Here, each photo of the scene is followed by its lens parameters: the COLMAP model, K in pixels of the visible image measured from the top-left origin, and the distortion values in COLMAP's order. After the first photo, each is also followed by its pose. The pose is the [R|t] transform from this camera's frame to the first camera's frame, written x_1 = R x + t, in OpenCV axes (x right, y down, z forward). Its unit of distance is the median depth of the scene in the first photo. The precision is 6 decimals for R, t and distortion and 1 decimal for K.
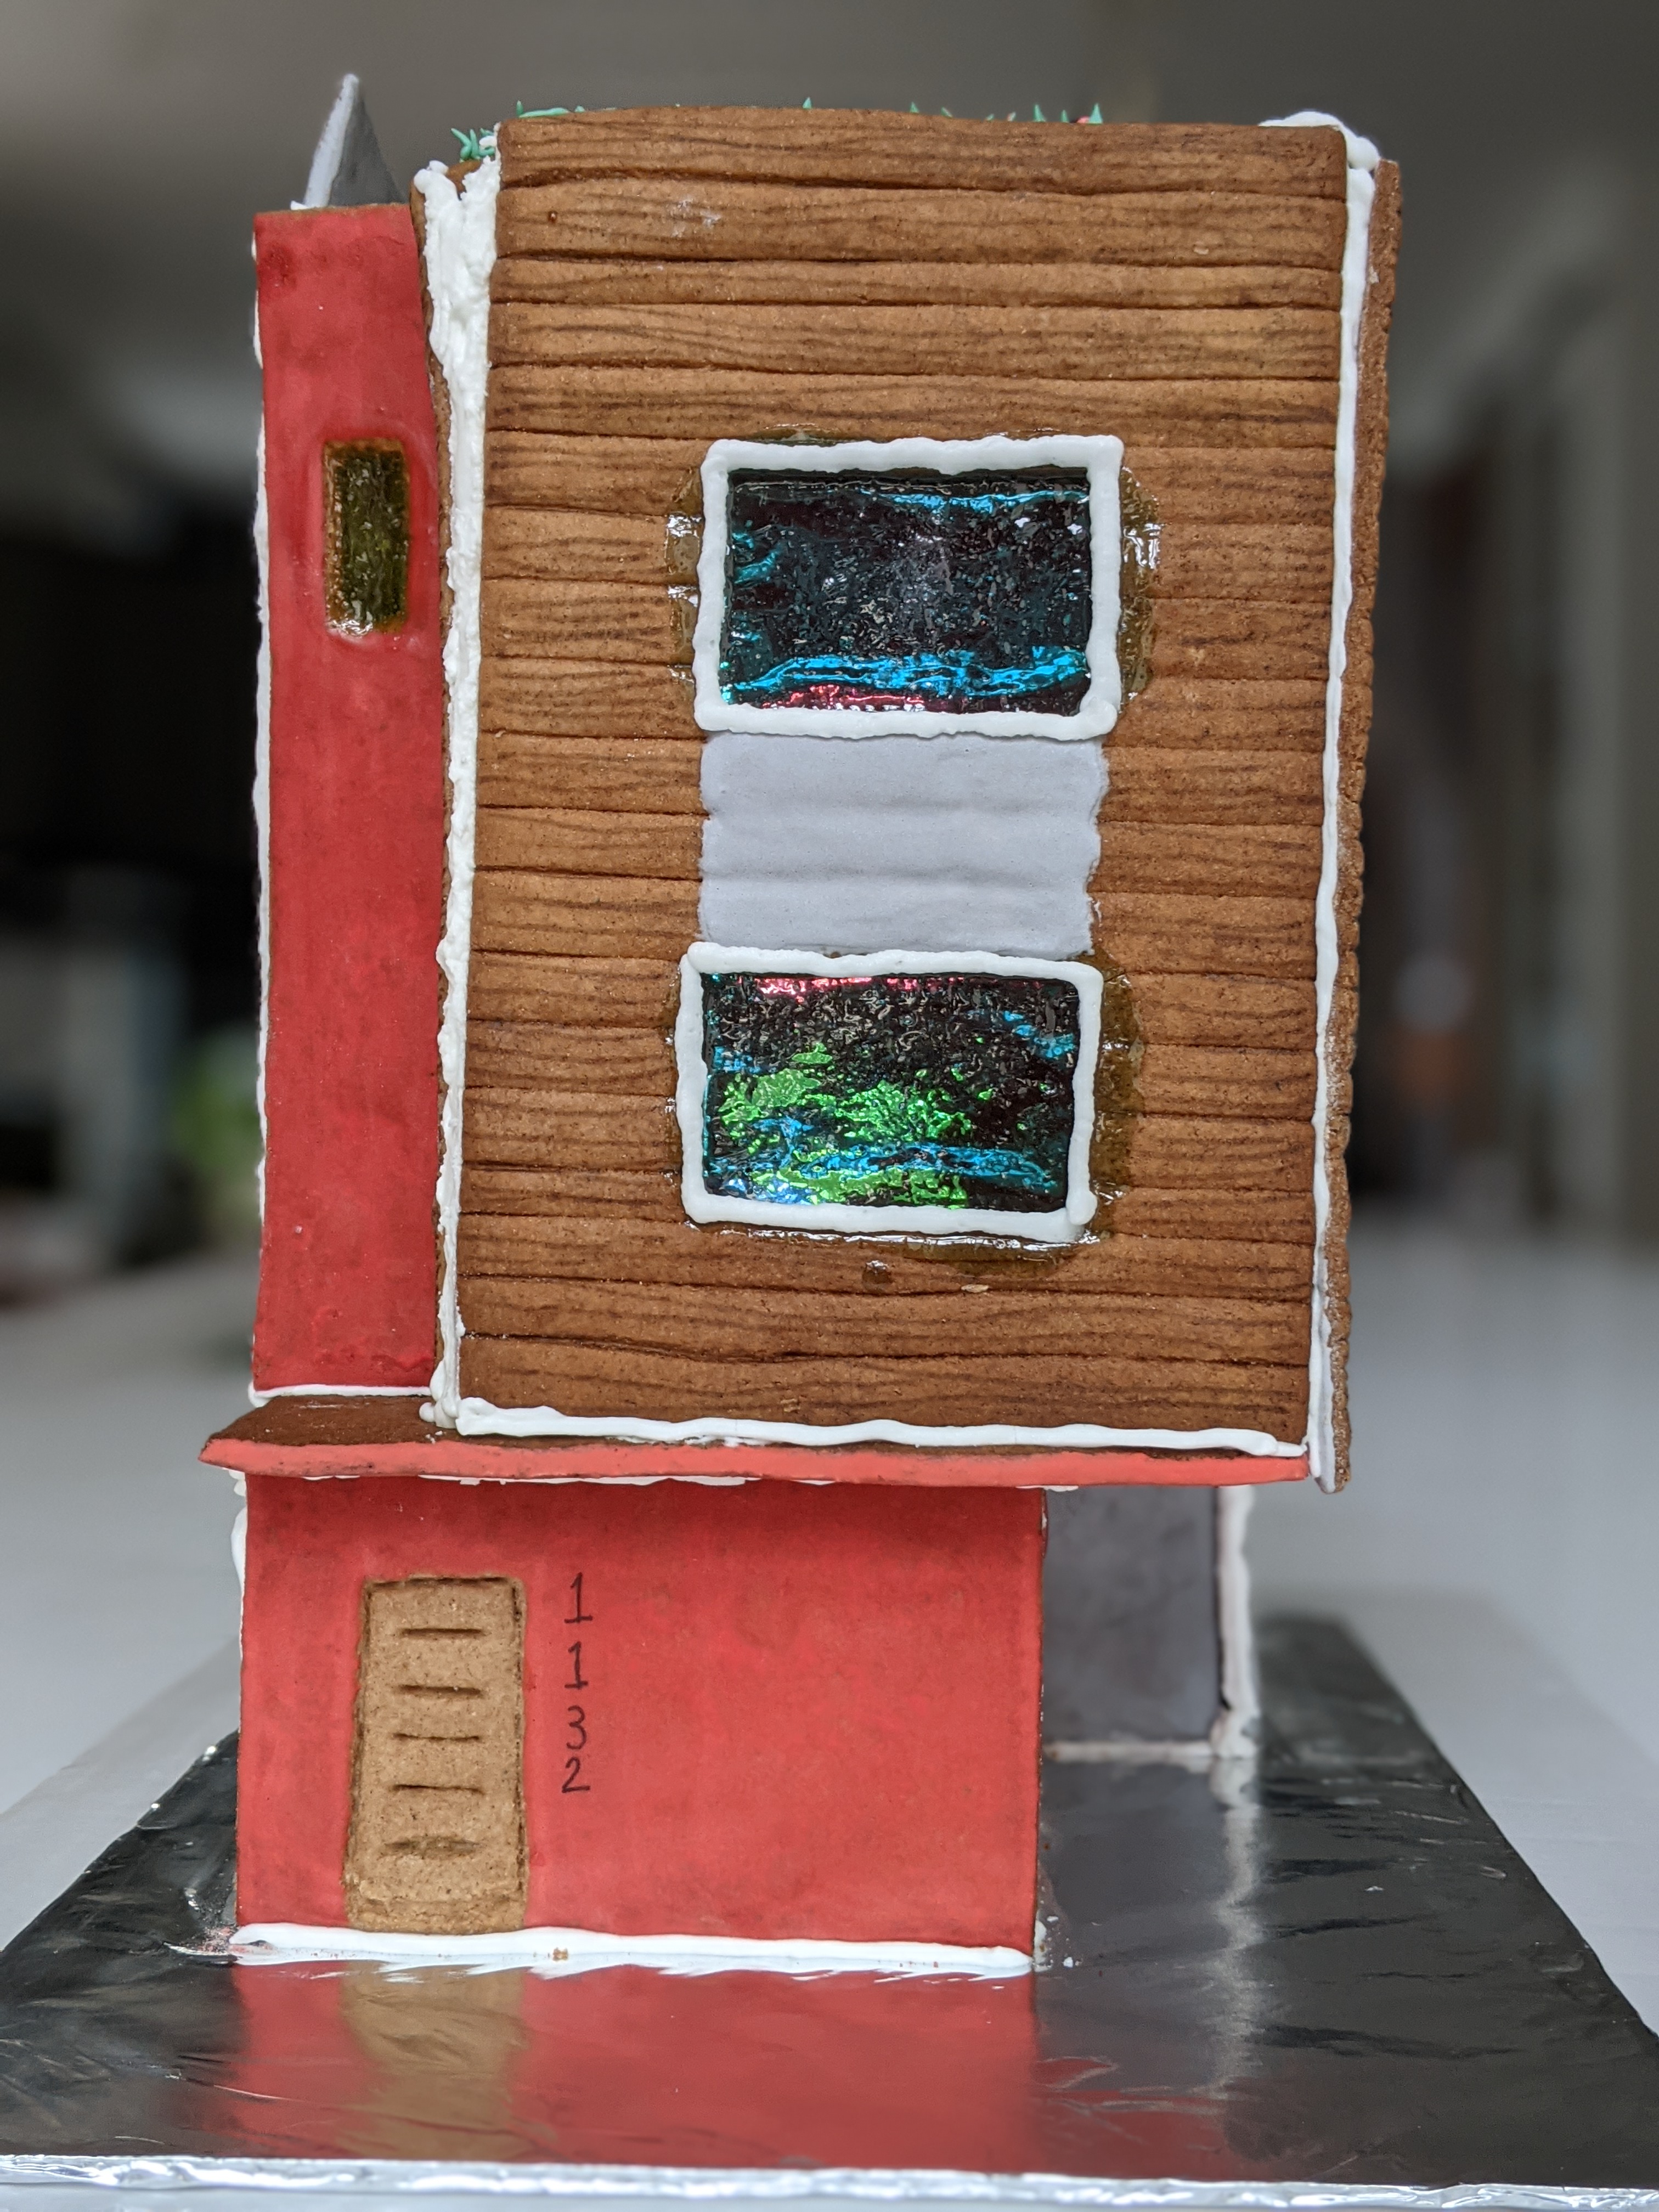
lens RADIAL K [[2598.5, 0, 829.5], [0, 2598.5, 1106.0], [0, 0, 1]] dist [0.285465, -1.141234]
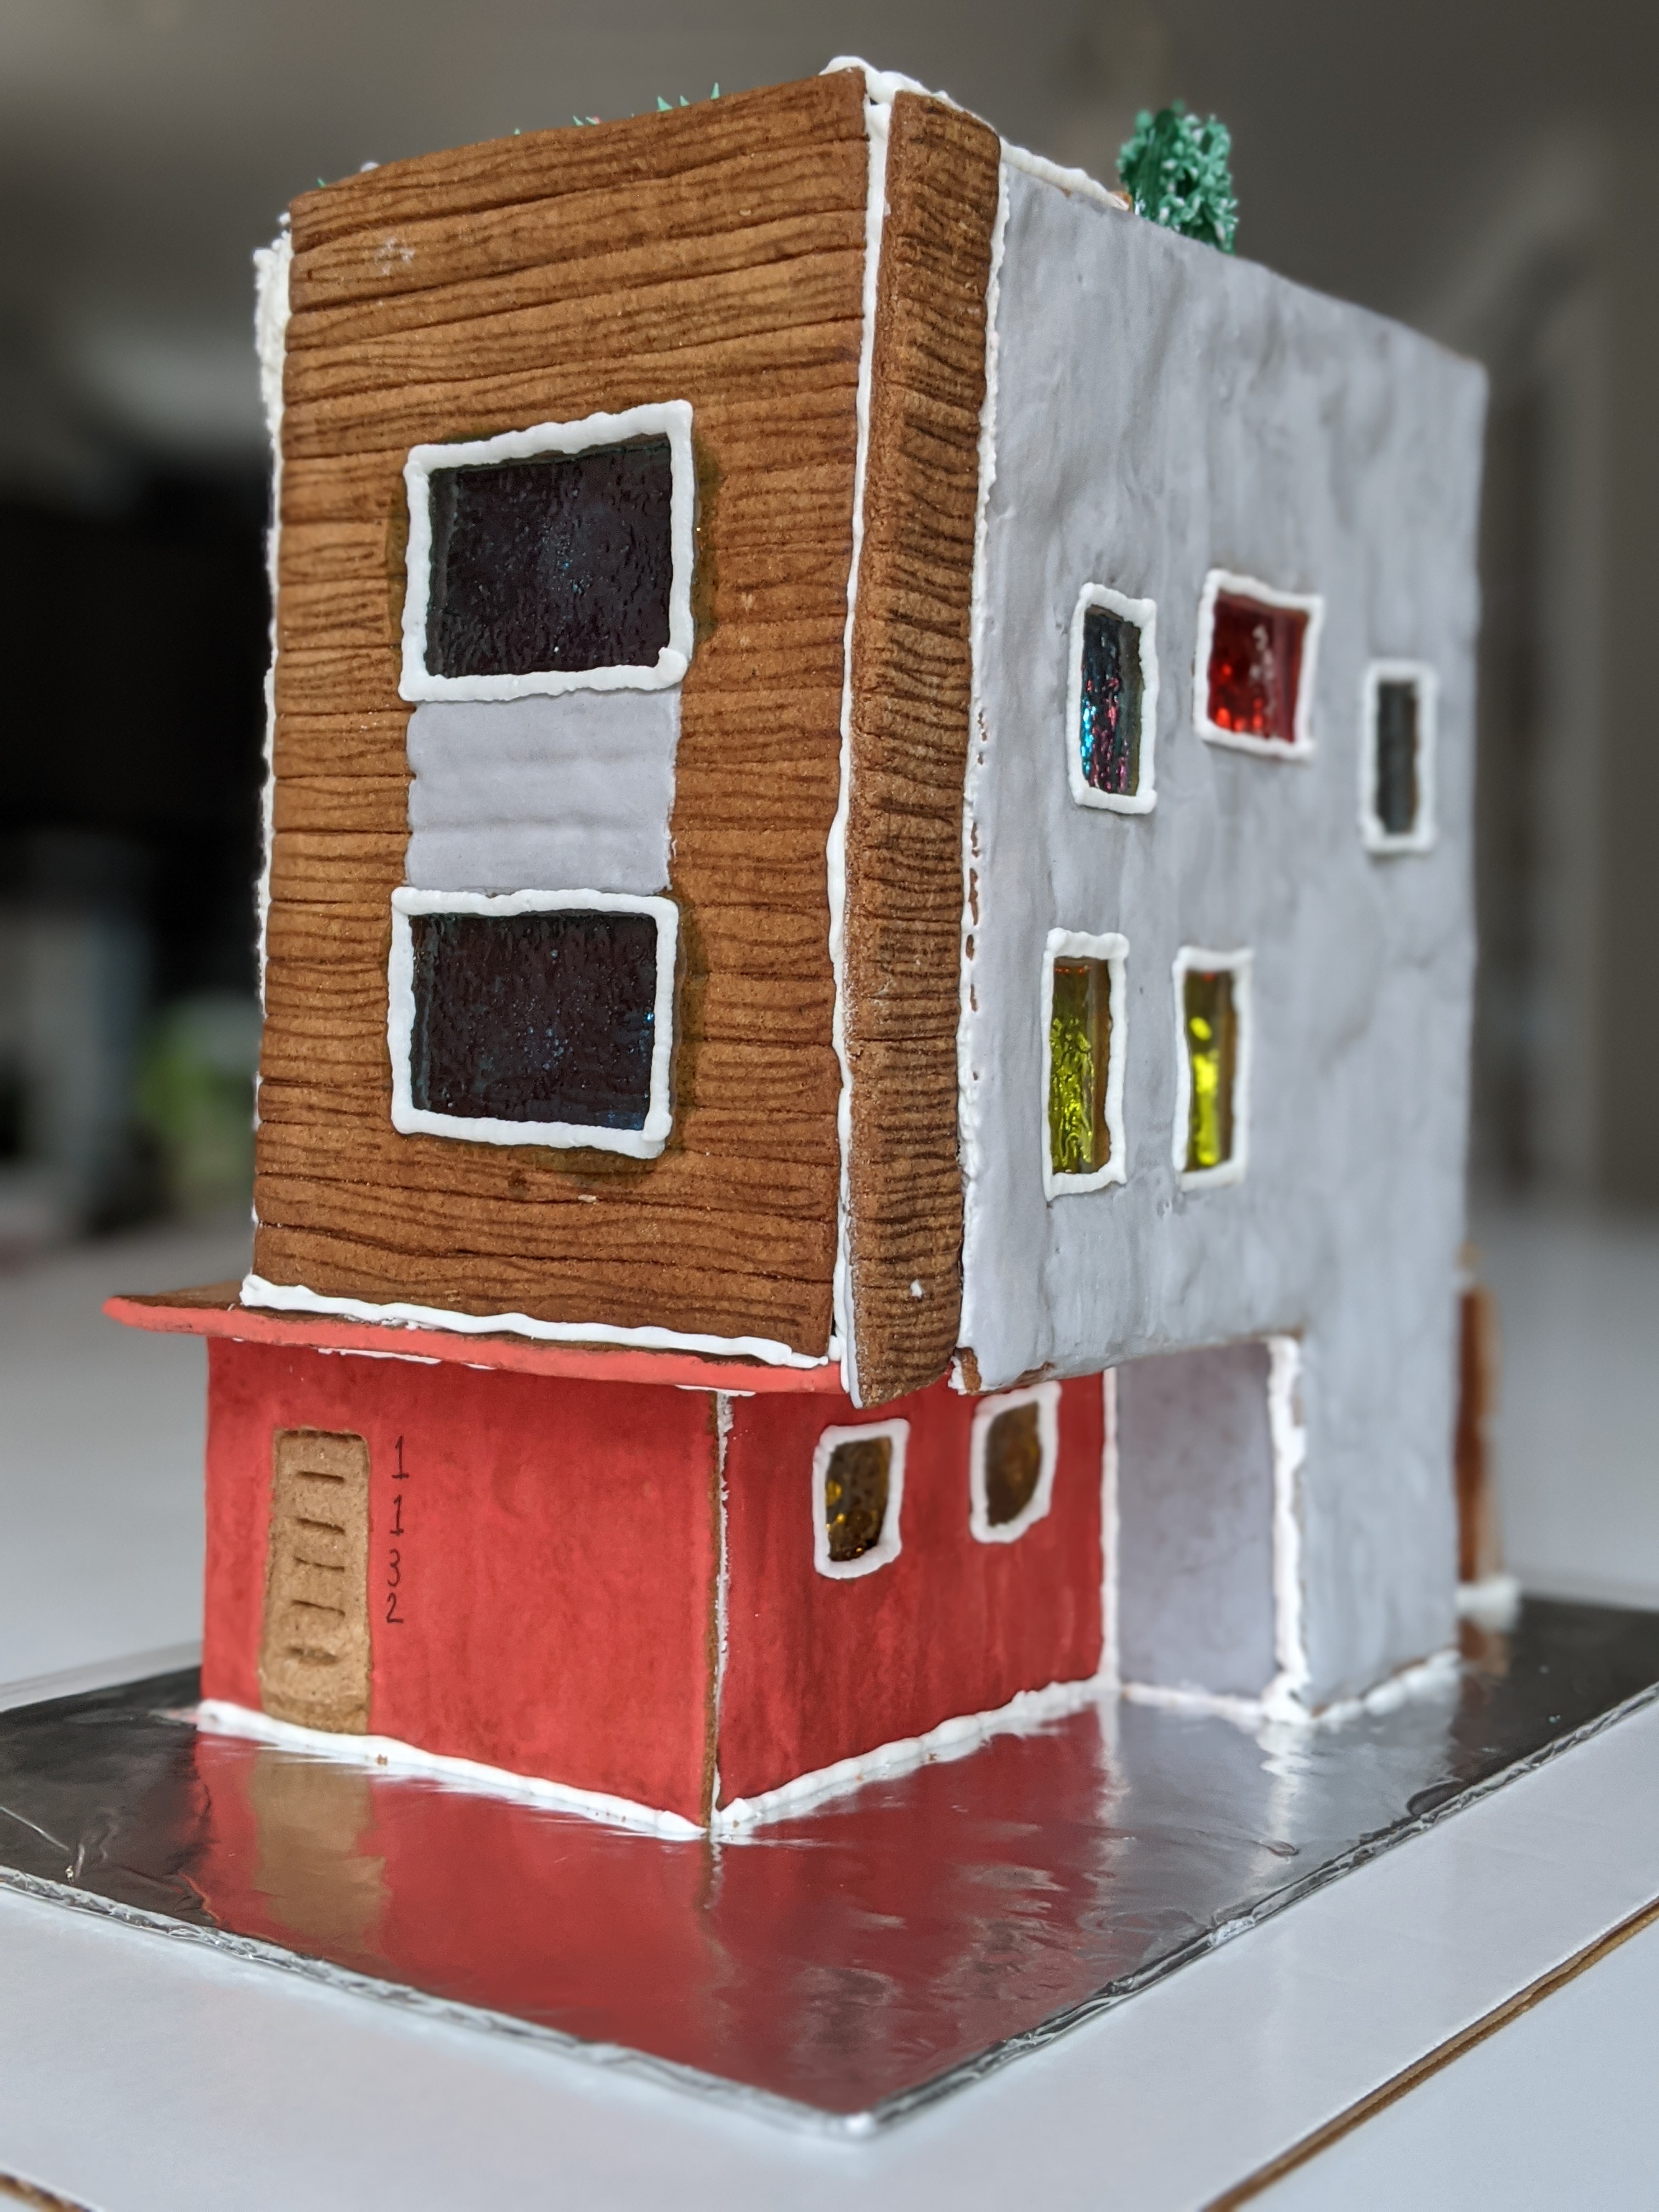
lens RADIAL K [[2598.5, 0, 829.5], [0, 2598.5, 1106.0], [0, 0, 1]] dist [0.285465, -1.141234]
pose [[0.837561, 0.016050, -0.546108, 0.737666], [-0.012621, 0.999870, 0.010028, 0.019049], [0.546198, -0.001506, 0.837655, 0.139818]]
